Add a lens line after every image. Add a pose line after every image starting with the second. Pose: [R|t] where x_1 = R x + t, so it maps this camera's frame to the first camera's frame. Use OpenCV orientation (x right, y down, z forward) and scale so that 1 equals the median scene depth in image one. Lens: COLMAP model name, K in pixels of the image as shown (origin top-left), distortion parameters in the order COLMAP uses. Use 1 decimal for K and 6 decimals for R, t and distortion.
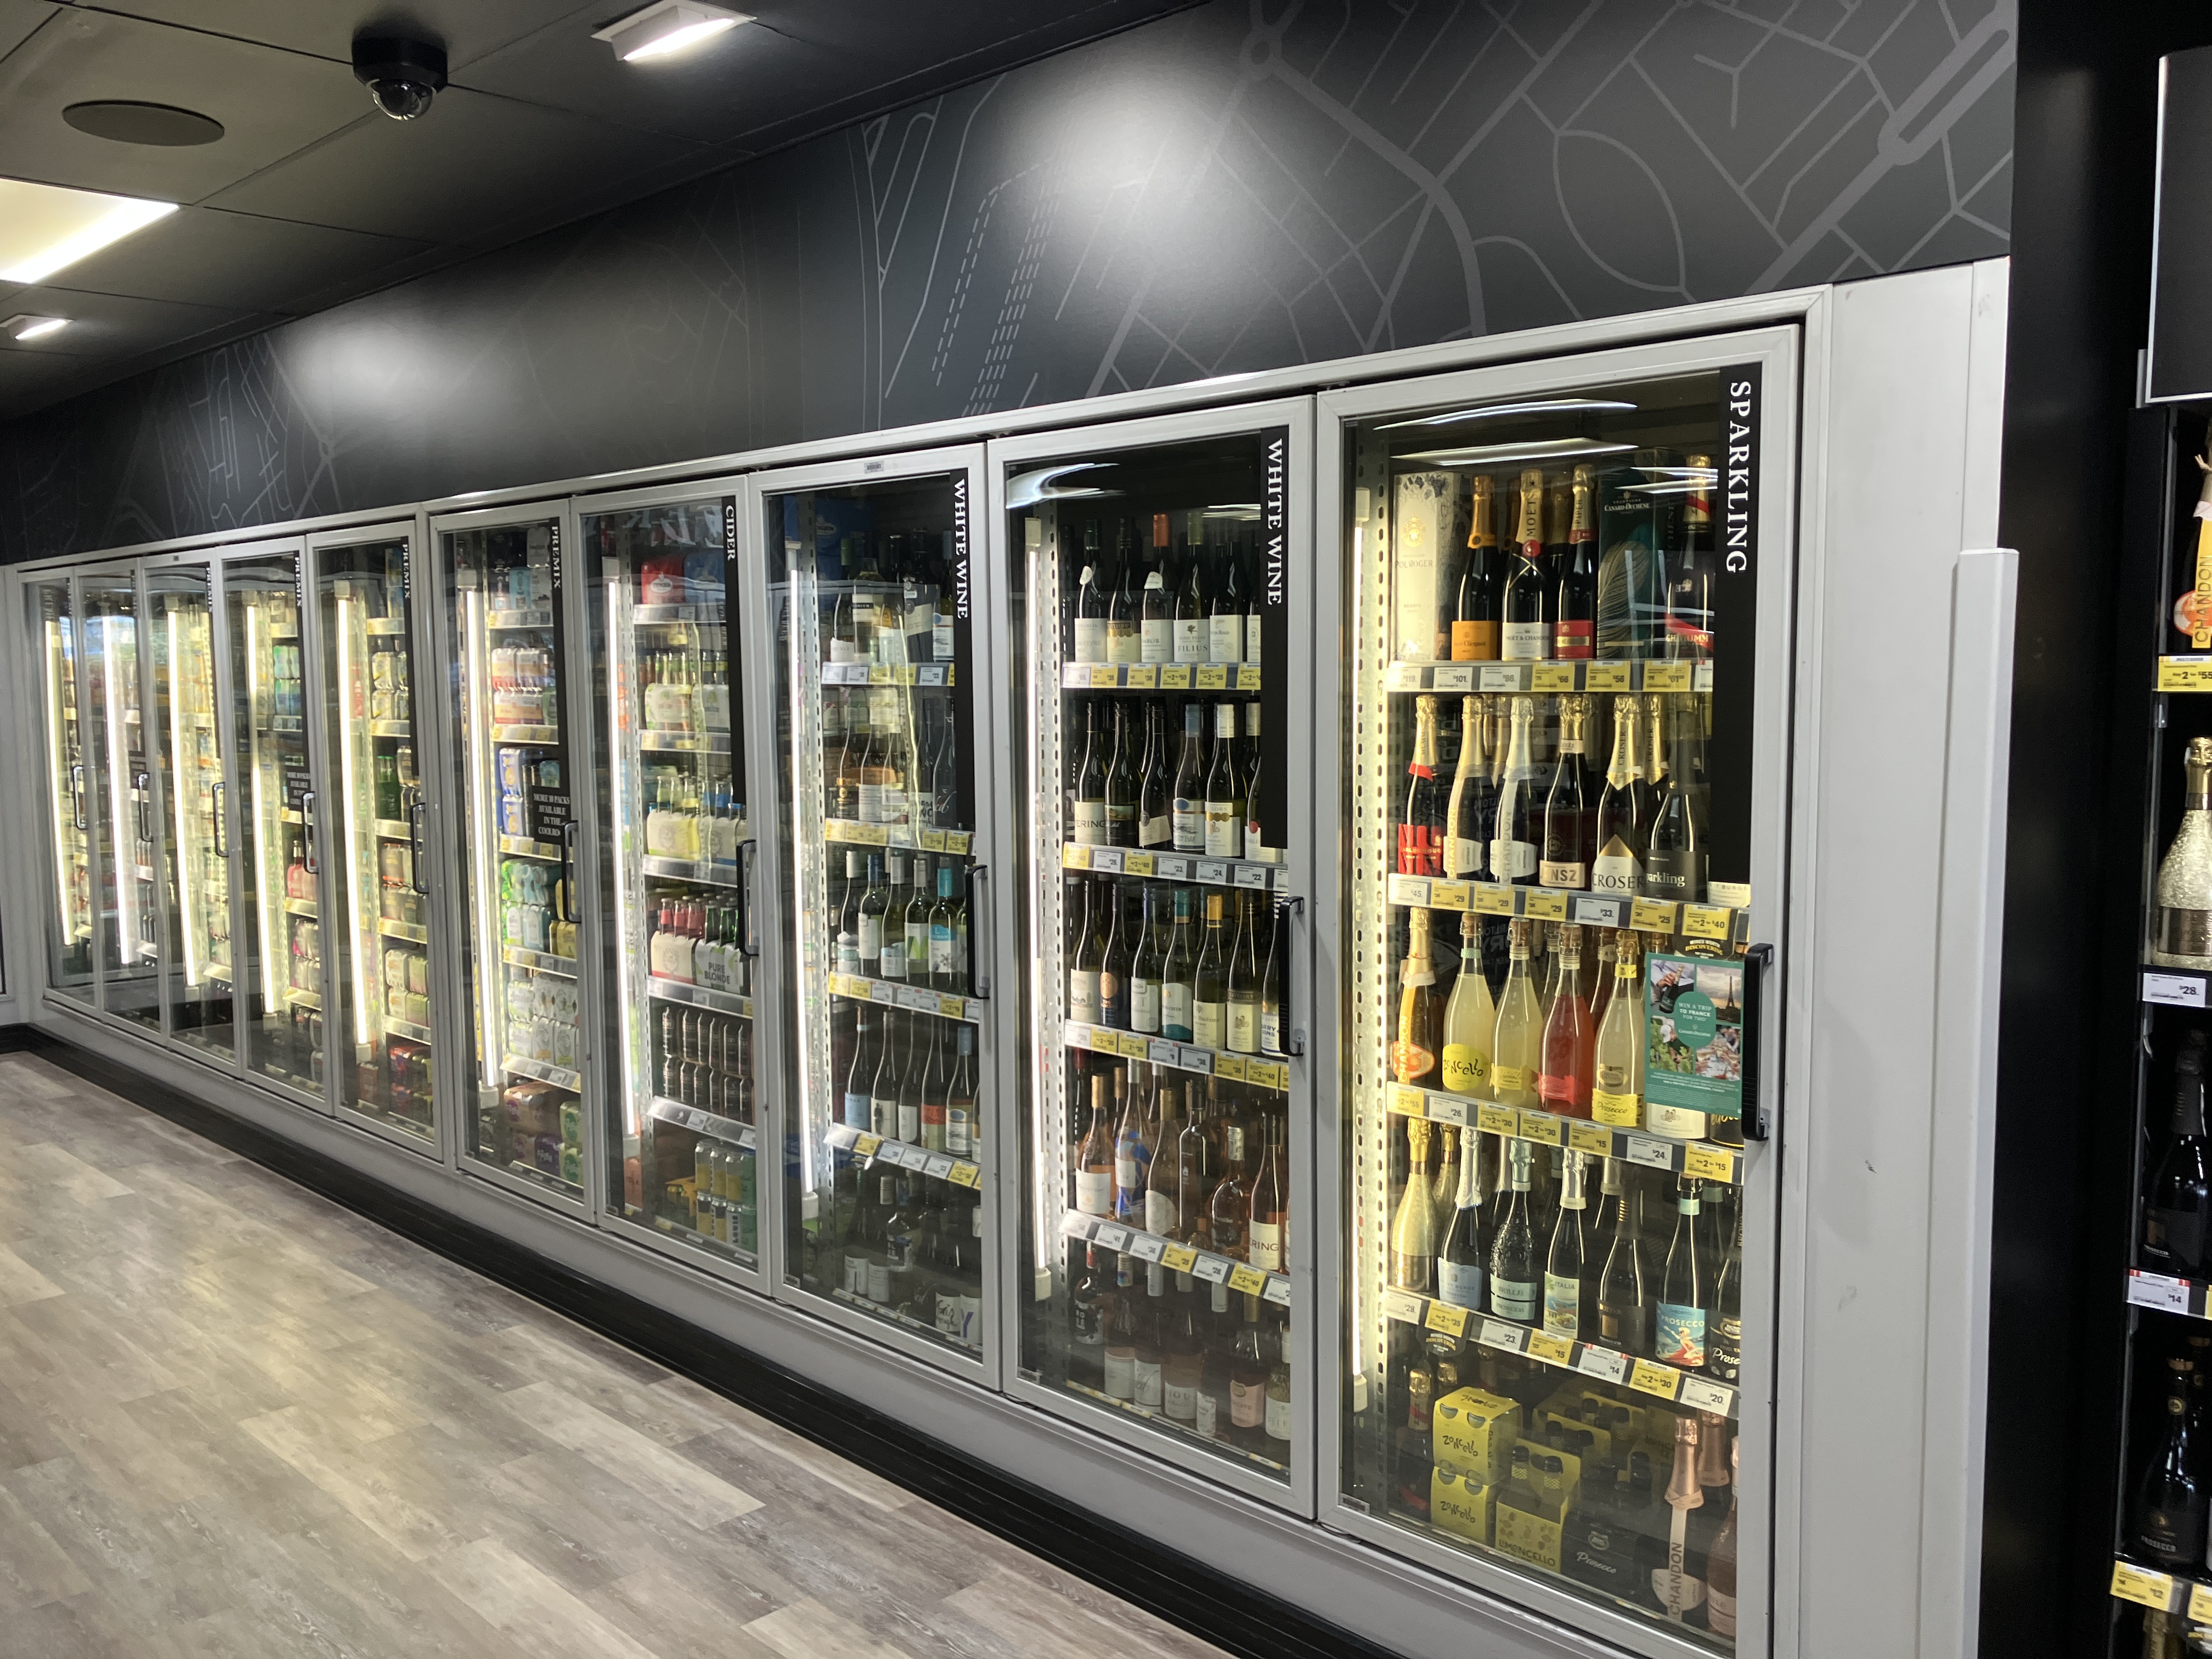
lens RADIAL K [[1831.7, 0, 1091.6], [0, 1831.7, 827.9], [0, 0, 1]] dist [0.012248, 0.007048]
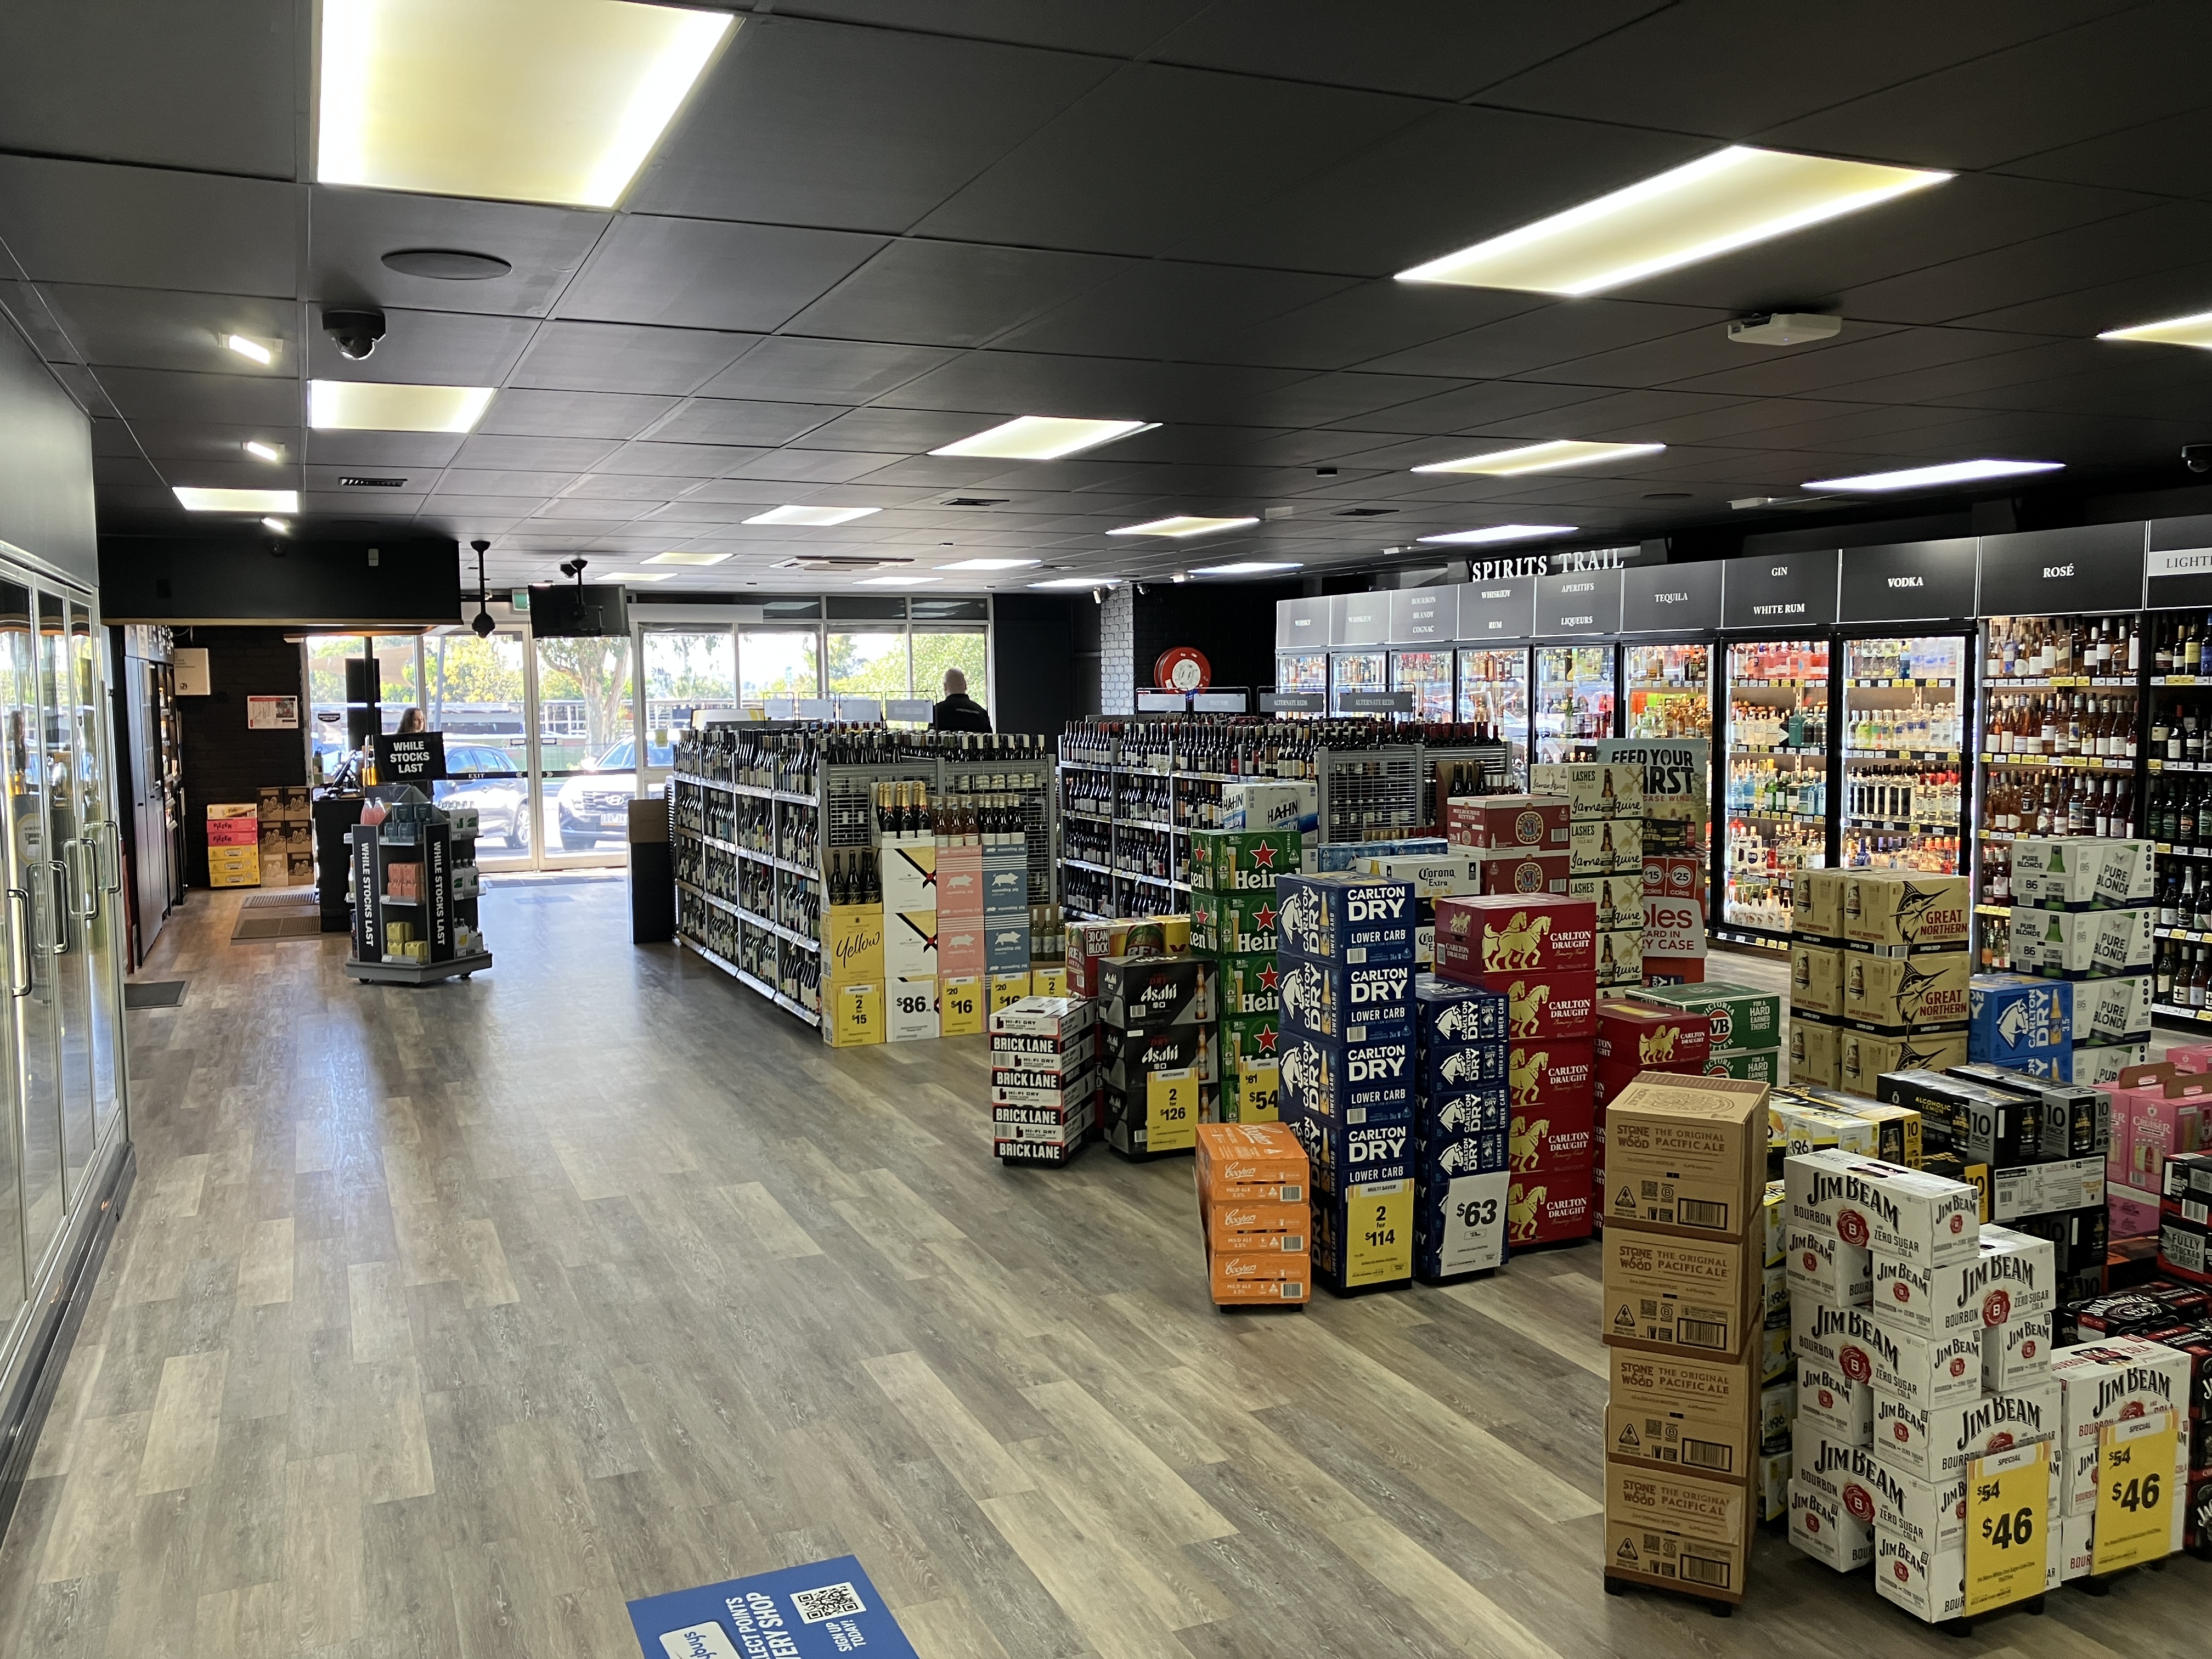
lens RADIAL K [[1781.2, 0, 1059.6], [0, 1781.2, 851.9], [0, 0, 1]] dist [0.005680, -0.055712]
pose [[-0.924225, -0.015678, 0.381526, -0.873373], [0.055468, 0.983047, 0.174764, -0.118789], [-0.377798, 0.182684, -0.907687, 1.298086]]
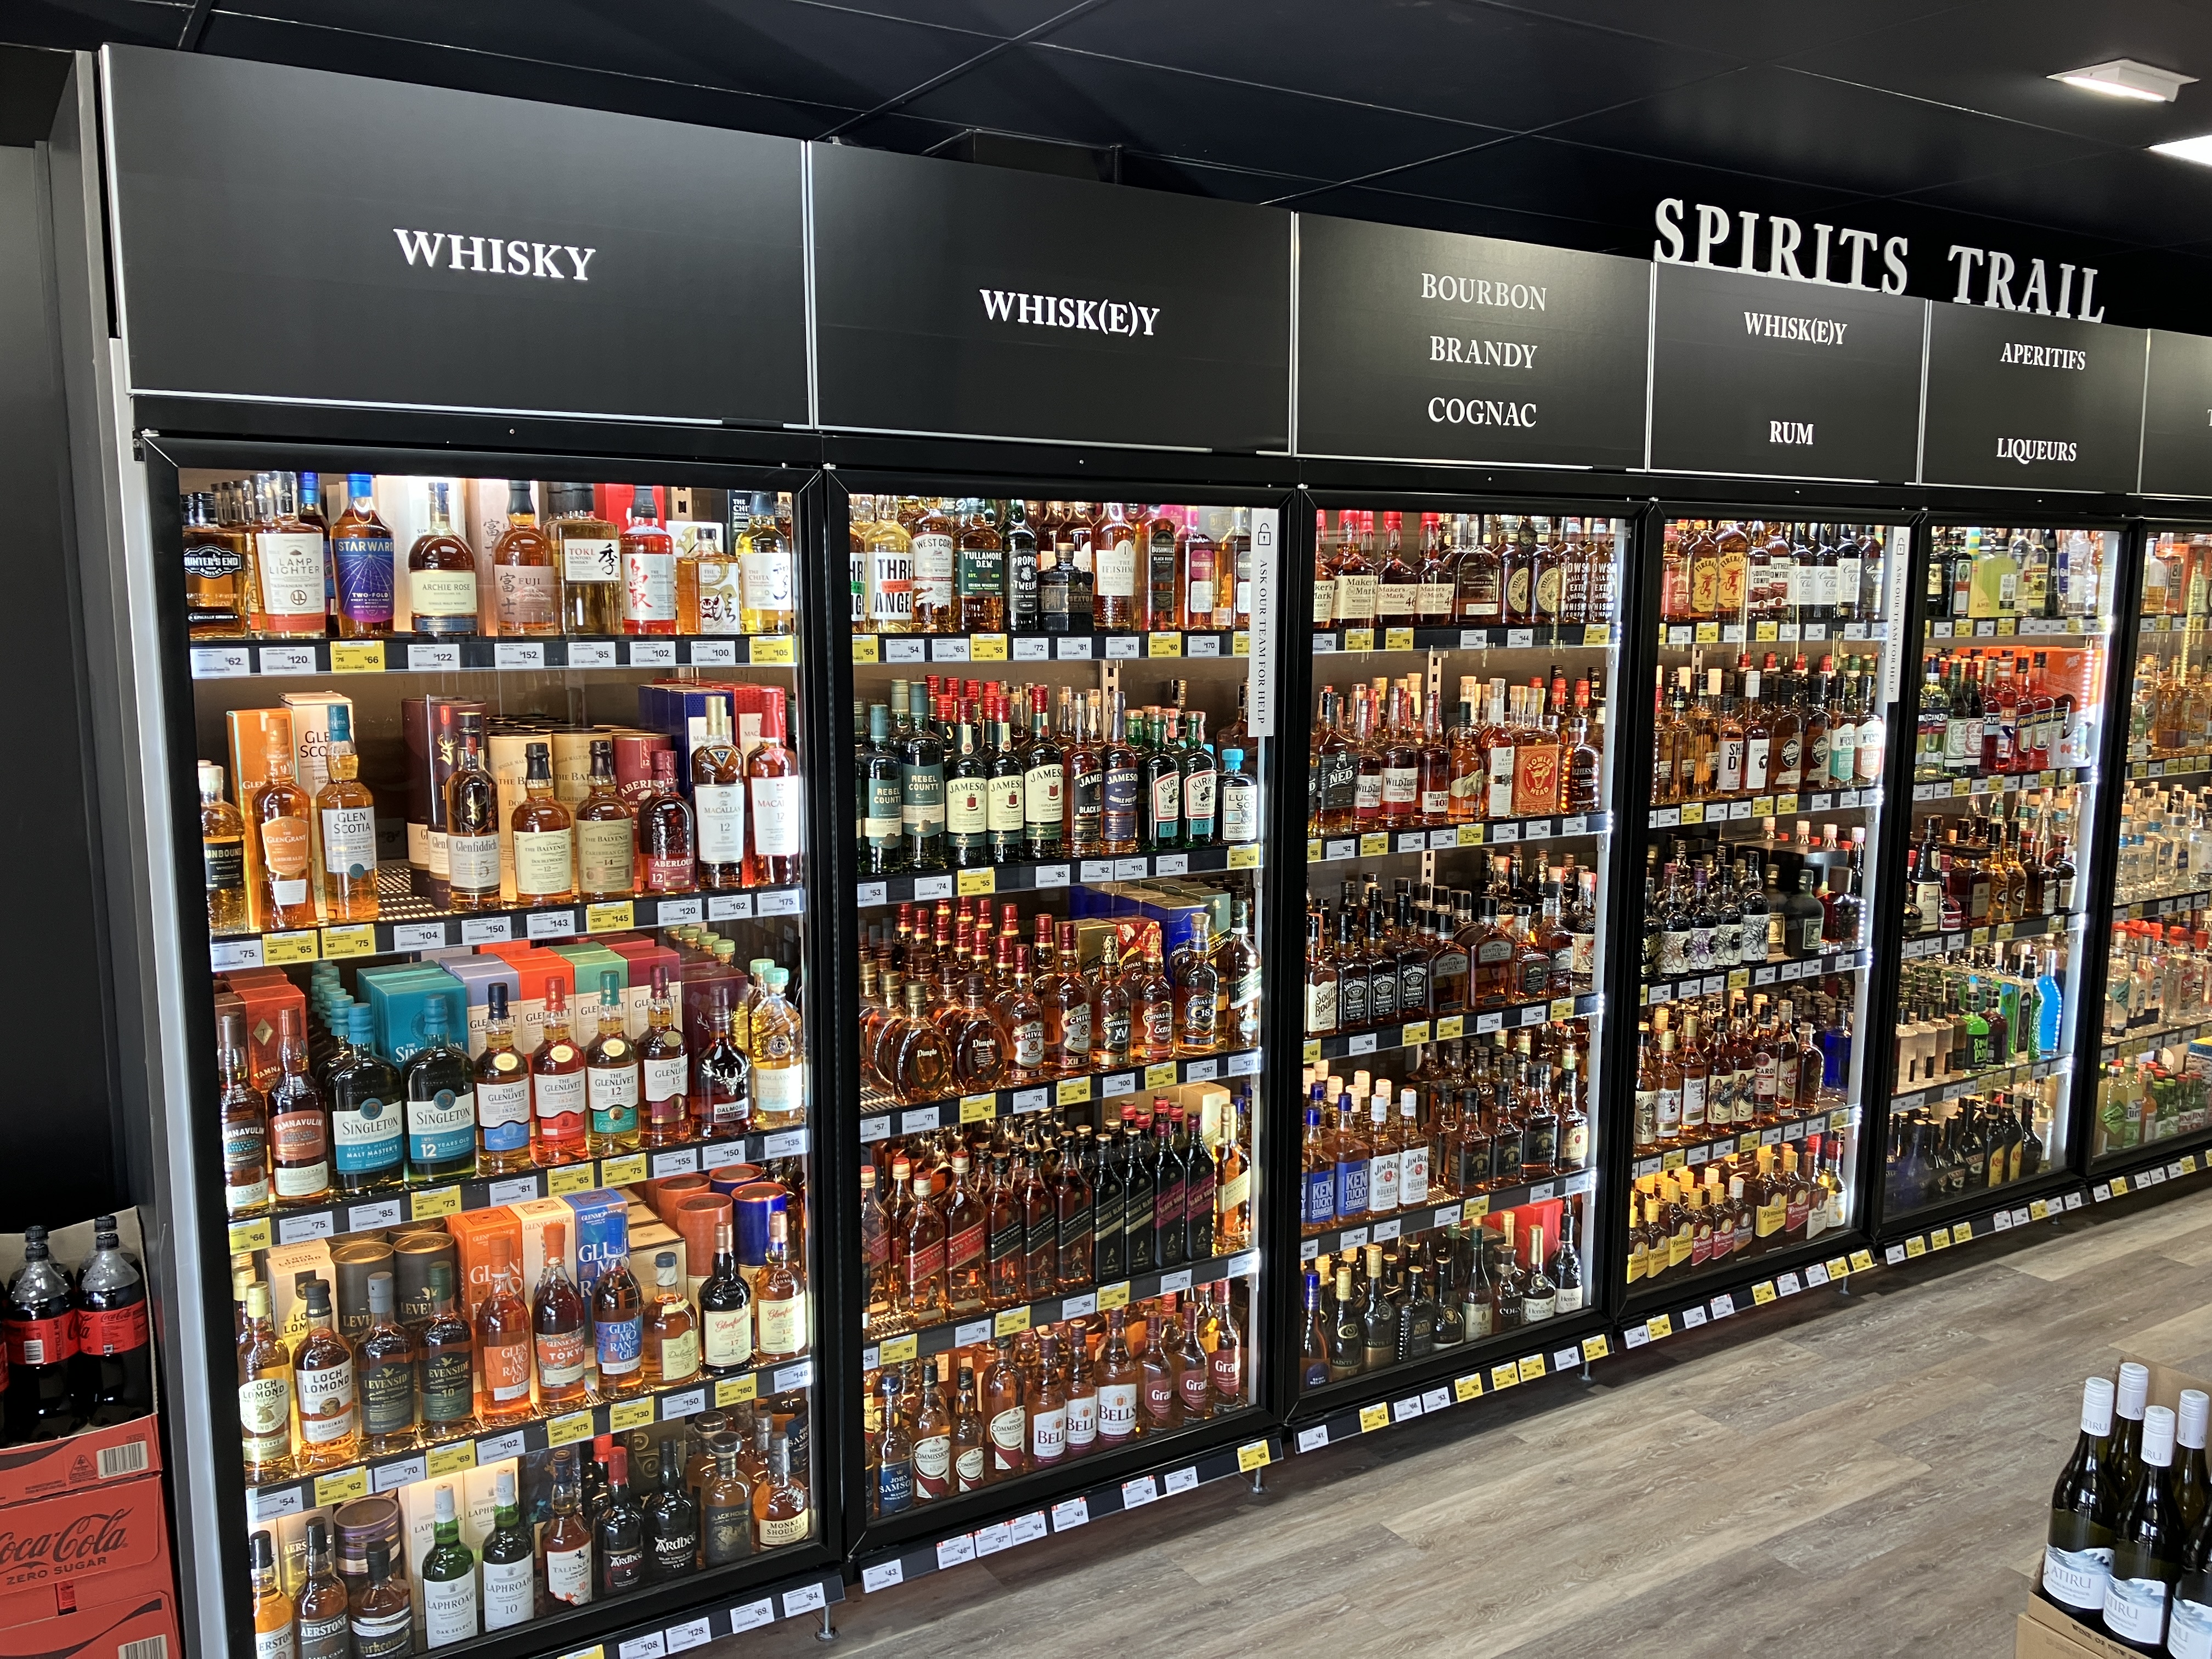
lens RADIAL K [[1811.6, 0, 1106.0], [0, 1811.6, 829.5], [0, 0, 1]] dist [0.012253, -0.000522]
pose [[-0.216288, 0.145562, -0.965418, 0.354155], [-0.093026, 0.981252, 0.168791, 0.102467], [0.971888, 0.126316, -0.198692, -1.391767]]
